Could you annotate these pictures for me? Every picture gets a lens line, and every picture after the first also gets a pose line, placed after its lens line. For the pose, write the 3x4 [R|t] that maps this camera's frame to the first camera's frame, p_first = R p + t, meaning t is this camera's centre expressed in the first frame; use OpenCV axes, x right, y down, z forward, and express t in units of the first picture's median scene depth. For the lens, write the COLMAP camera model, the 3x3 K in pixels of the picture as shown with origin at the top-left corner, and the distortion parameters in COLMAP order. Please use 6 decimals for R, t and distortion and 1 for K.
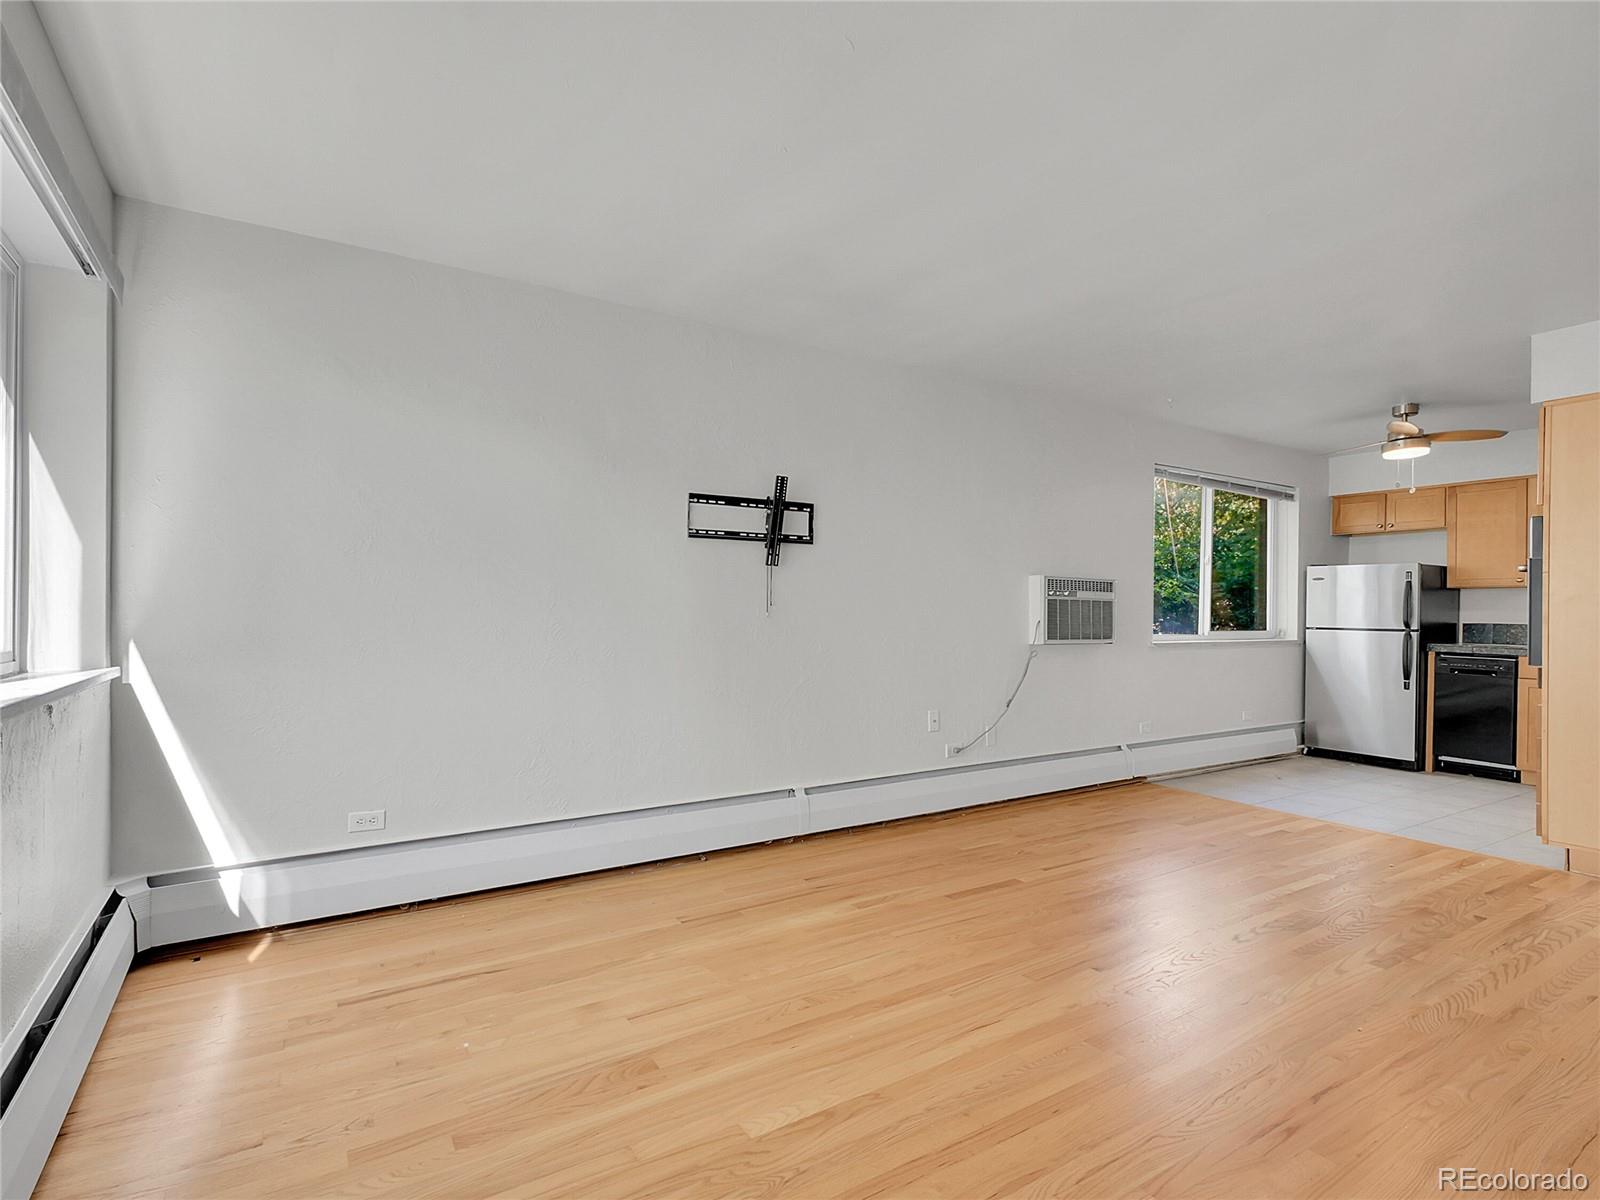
lens RADIAL K [[785.9, 0, 771.6], [0, 785.9, 616.8], [0, 0, 1]] dist [0.004957, -0.001208]
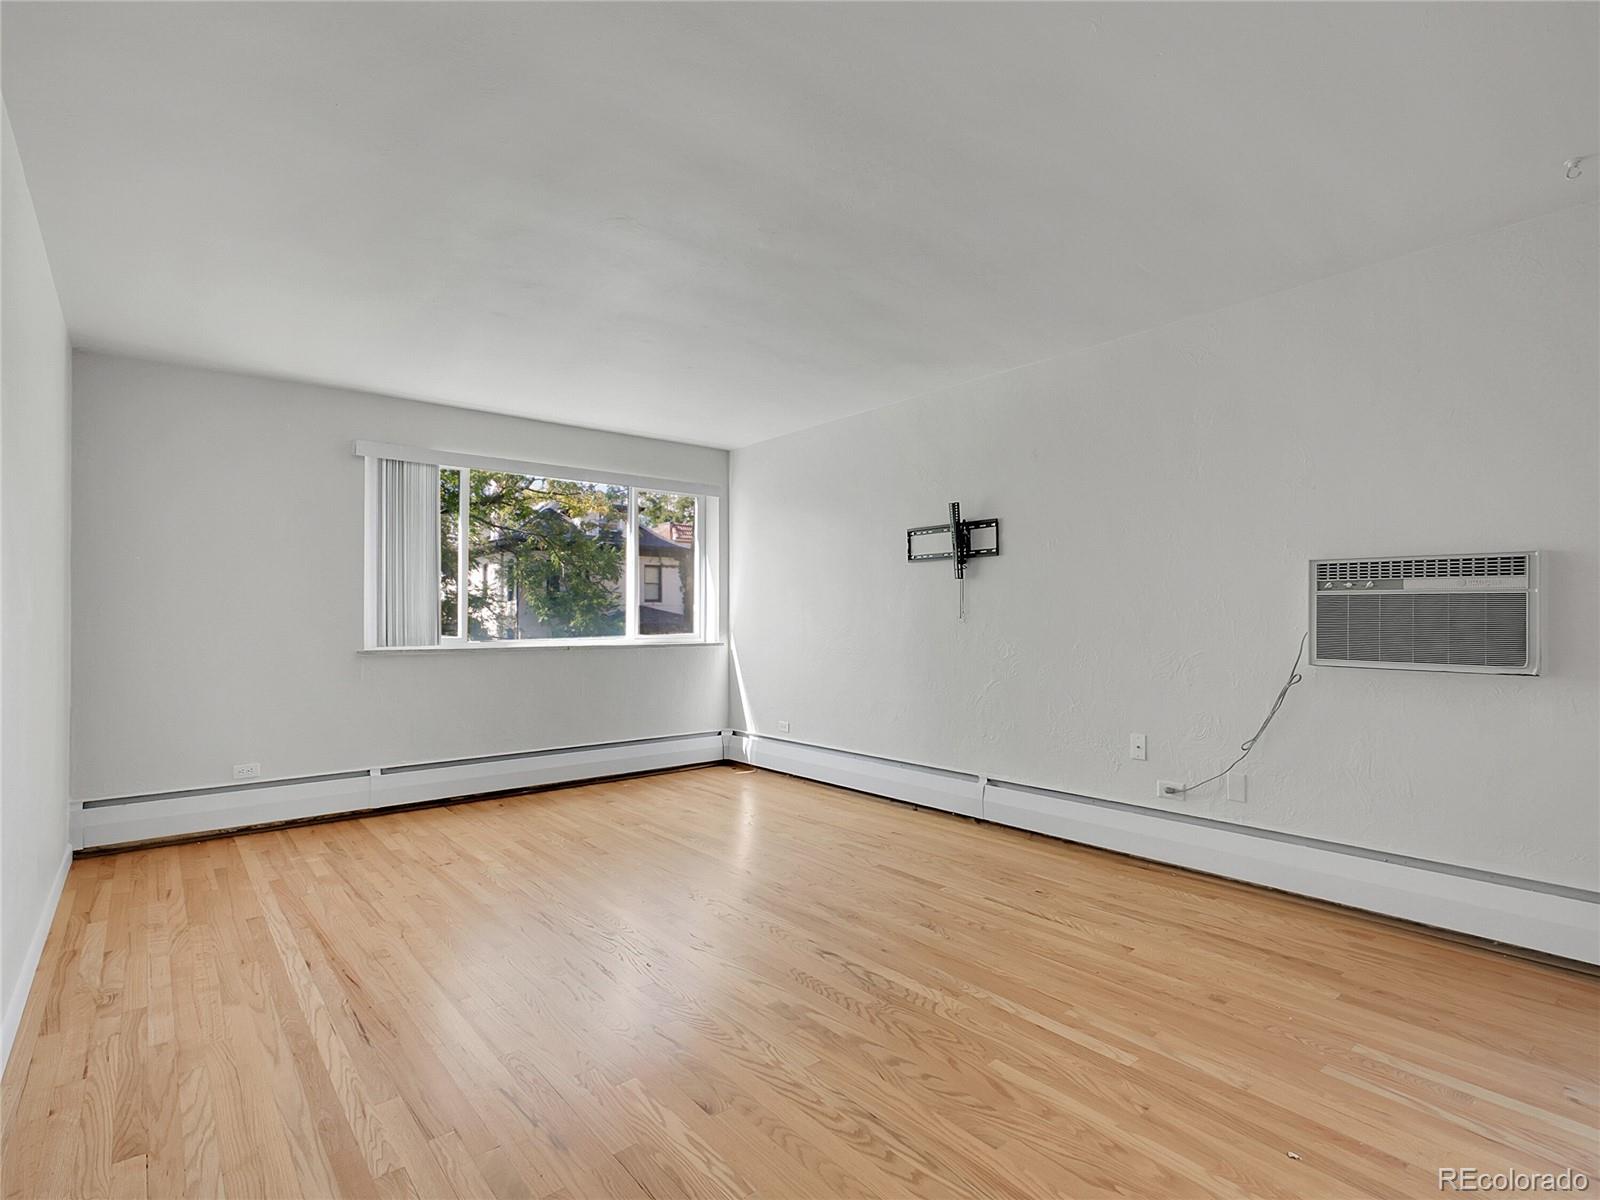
lens RADIAL K [[785.9, 0, 817.2], [0, 785.9, 612.5], [0, 0, 1]] dist [0.004957, -0.001208]
pose [[0.162138, -0.012236, -0.986692, 0.915018], [-0.001890, 0.999917, -0.012711, 0.000214], [0.986766, 0.003926, 0.162102, 0.489934]]
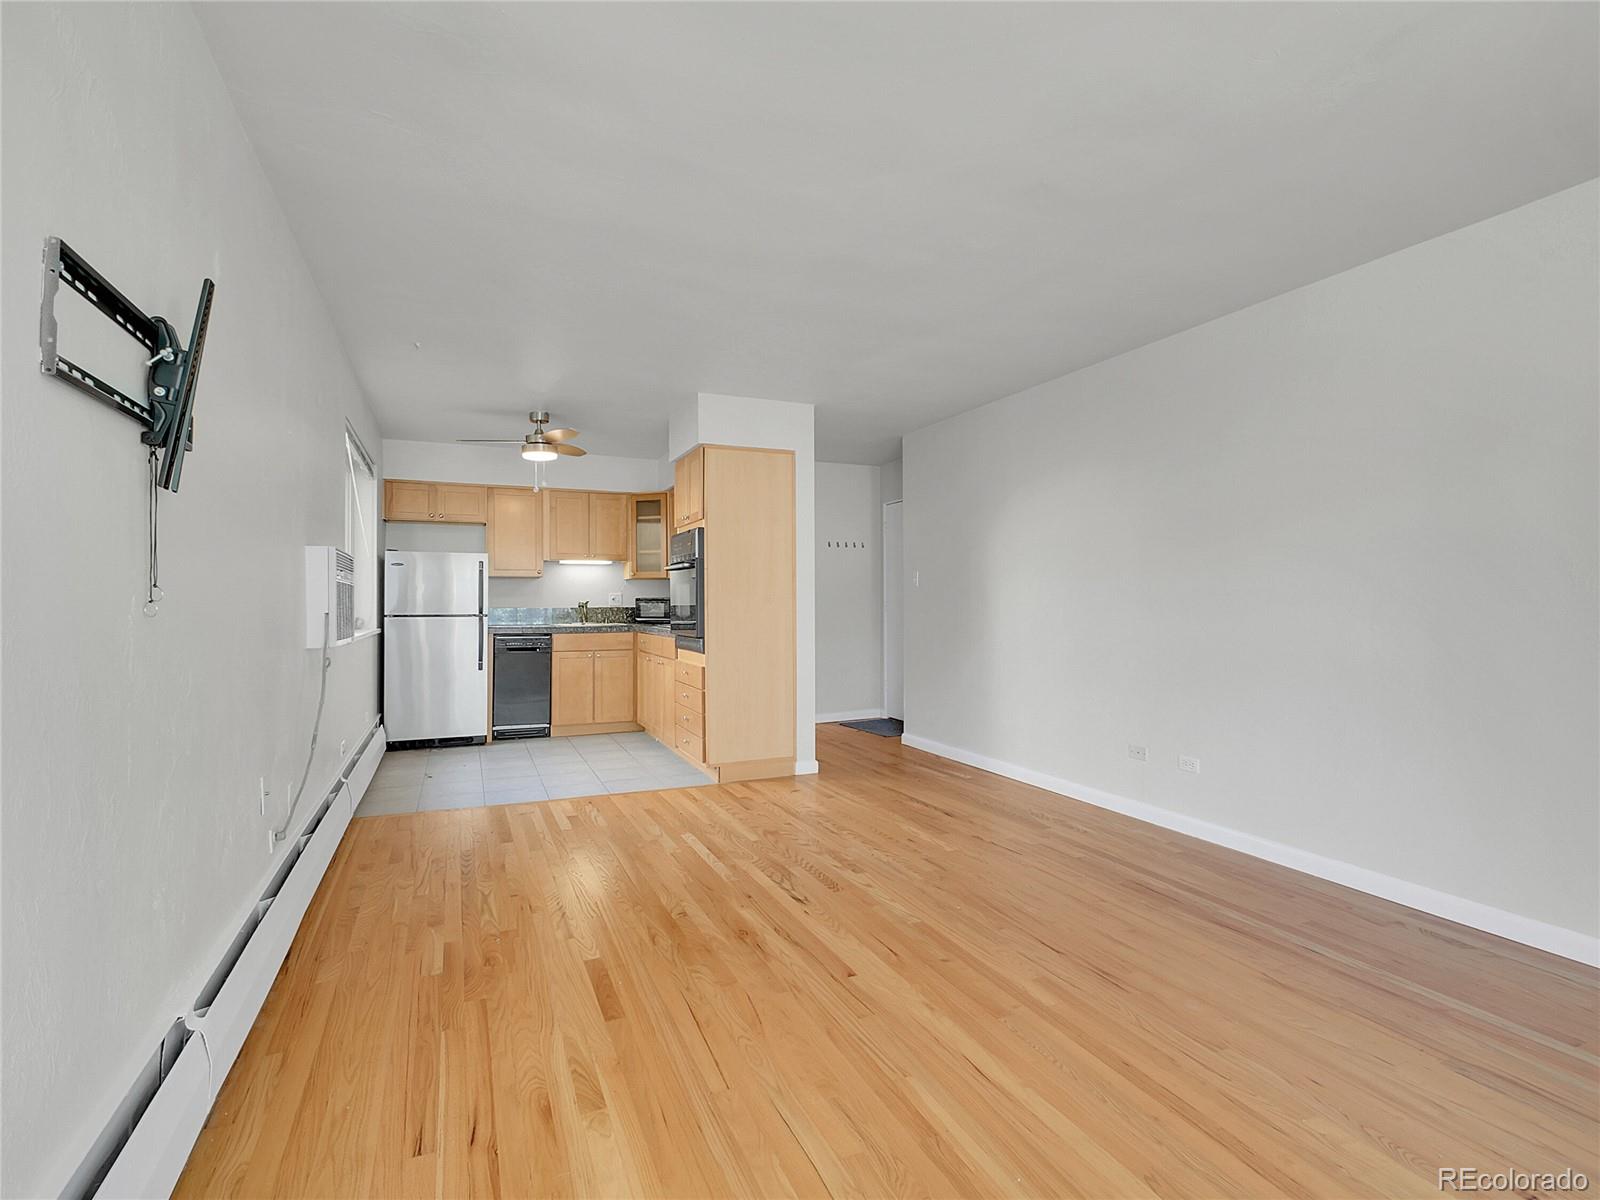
lens RADIAL K [[818.4, 0, 807.3], [0, 818.4, 593.3], [0, 0, 1]] dist [0.002375, 0.000770]
pose [[0.116597, 0.002407, 0.993176, -0.311900], [0.009636, 0.999947, -0.003554, -0.005783], [-0.993133, 0.009984, 0.116568, 0.504410]]
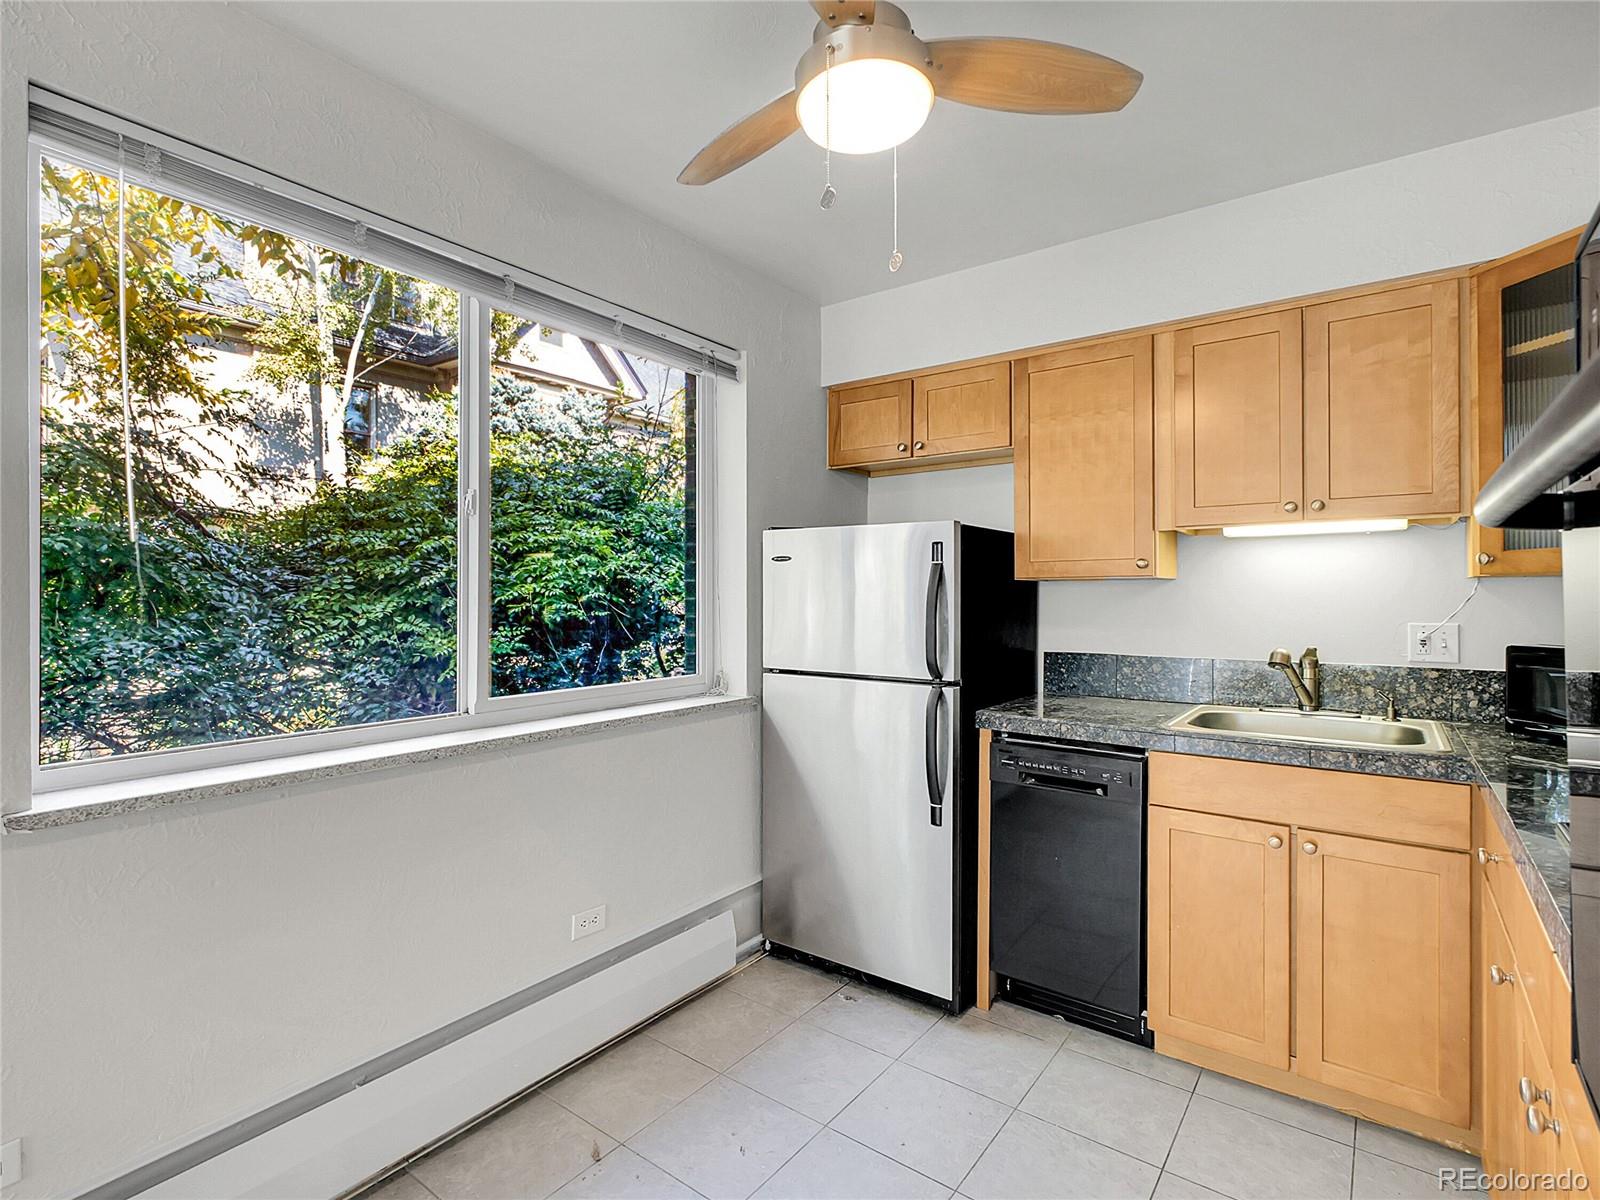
lens RADIAL K [[799.2, 0, 795.8], [0, 799.2, 591.6], [0, 0, 1]] dist [0.009834, 0.000431]
pose [[0.920453, -0.009189, 0.390746, 0.686821], [0.011473, 0.999928, -0.003511, -0.036830], [-0.390686, 0.007715, 0.920492, 0.765181]]
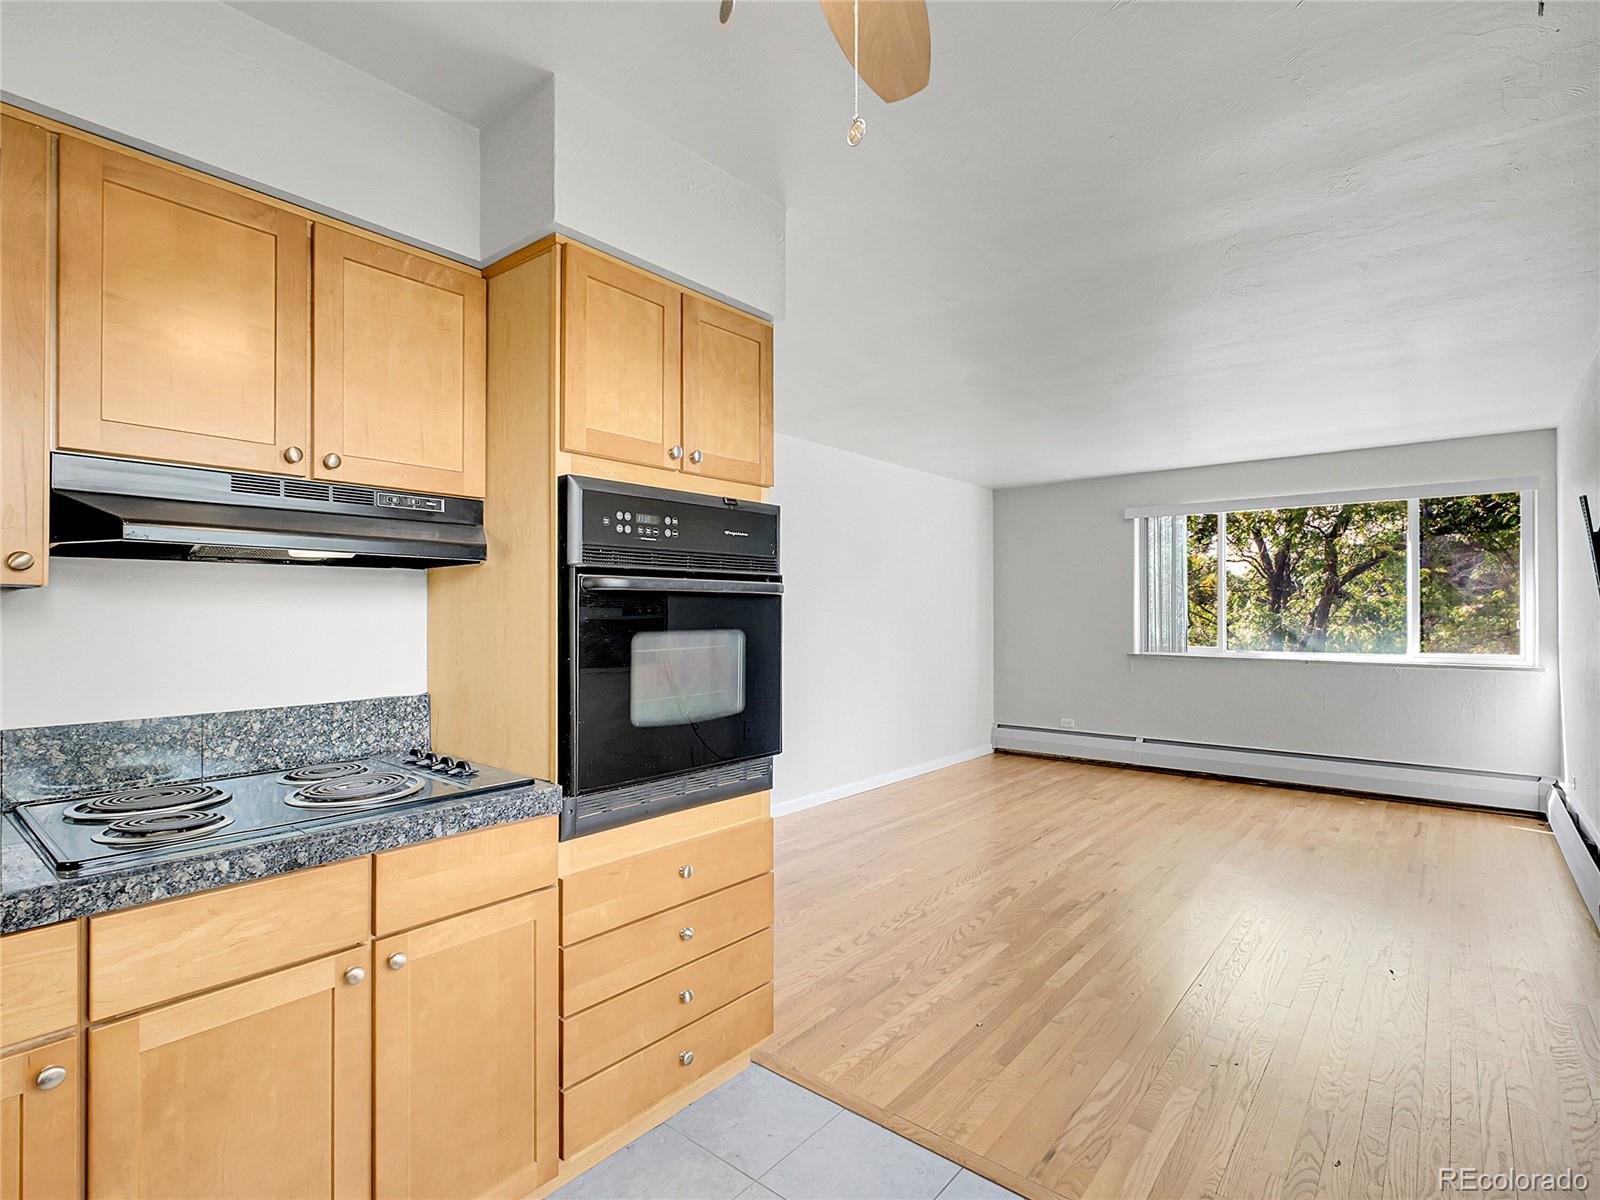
lens RADIAL K [[785.9, 0, 802.3], [0, 785.9, 607.0], [0, 0, 1]] dist [0.004957, -0.001208]
pose [[-0.937357, -0.008659, -0.348262, 0.893945], [-0.008053, 0.999962, -0.003189, -0.037335], [0.348276, -0.000185, -0.937392, 1.212284]]
